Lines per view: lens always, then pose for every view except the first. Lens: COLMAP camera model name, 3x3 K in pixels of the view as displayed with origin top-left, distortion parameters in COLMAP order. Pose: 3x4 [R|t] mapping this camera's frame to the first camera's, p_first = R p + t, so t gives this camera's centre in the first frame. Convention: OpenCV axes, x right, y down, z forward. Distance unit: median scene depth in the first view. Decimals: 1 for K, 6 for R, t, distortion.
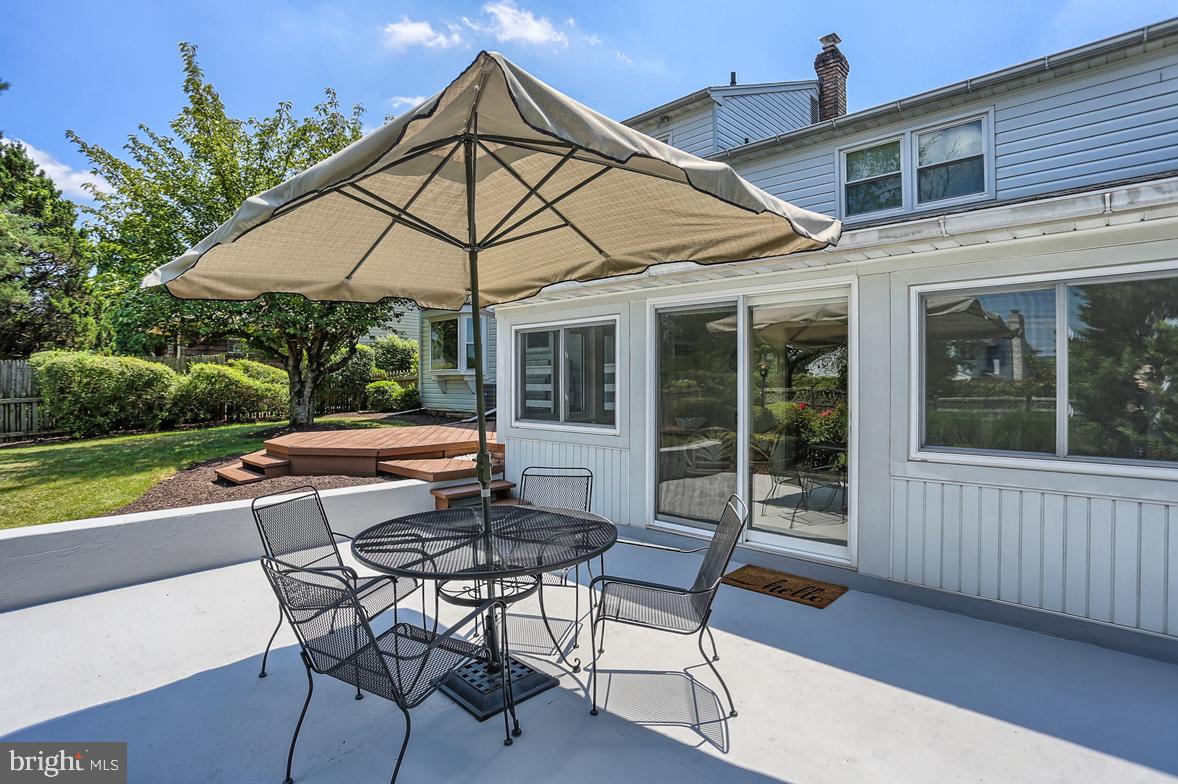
lens RADIAL K [[606.2, 0, 607.8], [0, 606.2, 414.7], [0, 0, 1]] dist [-0.047094, 0.000905]
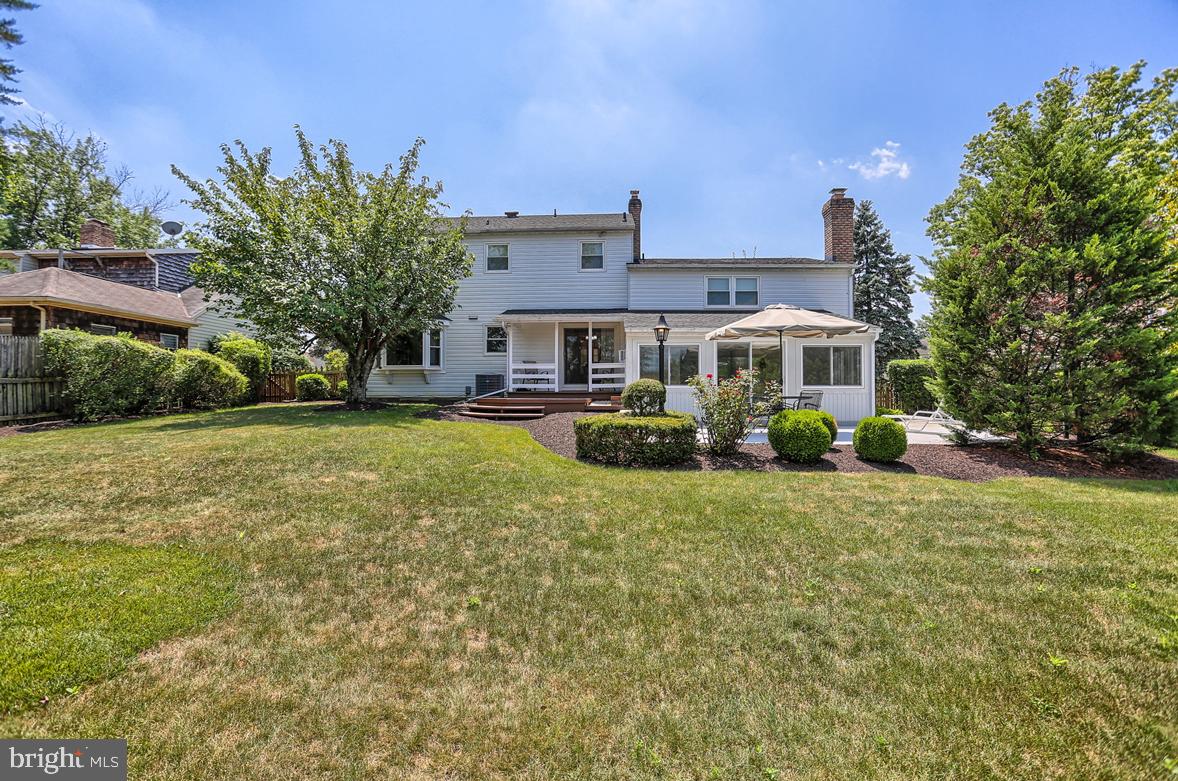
lens RADIAL K [[567.0, 0, 589.0], [0, 567.0, 390.5], [0, 0, 1]] dist [0.000527, 0.000545]
pose [[0.783779, 0.007495, 0.620994, -1.757724], [0.031942, 0.998117, -0.052362, 0.146048], [-0.620217, 0.060876, 0.782064, -0.588480]]
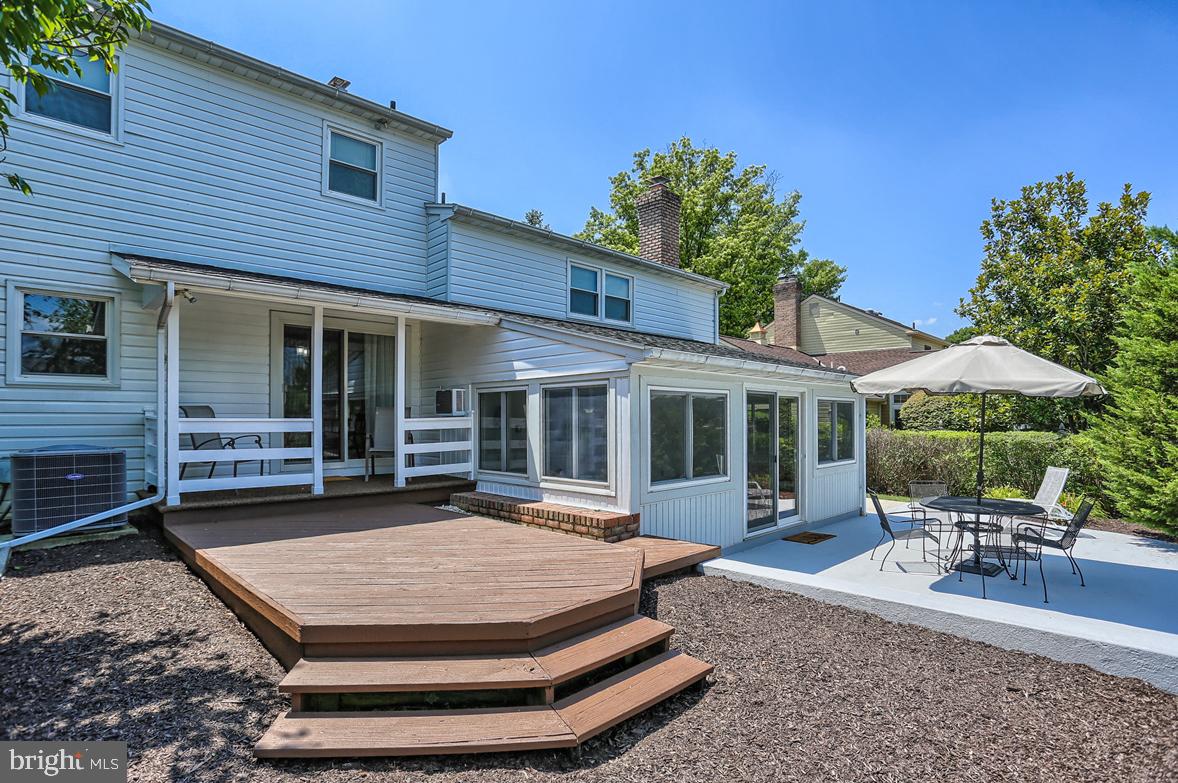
lens RADIAL K [[606.2, 0, 607.8], [0, 606.2, 414.2], [0, 0, 1]] dist [-0.047094, 0.000905]
pose [[0.038128, 0.006065, 0.999254, -1.231779], [0.056720, 0.998356, -0.008224, -0.106313], [-0.997662, 0.056991, 0.037722, 1.115757]]
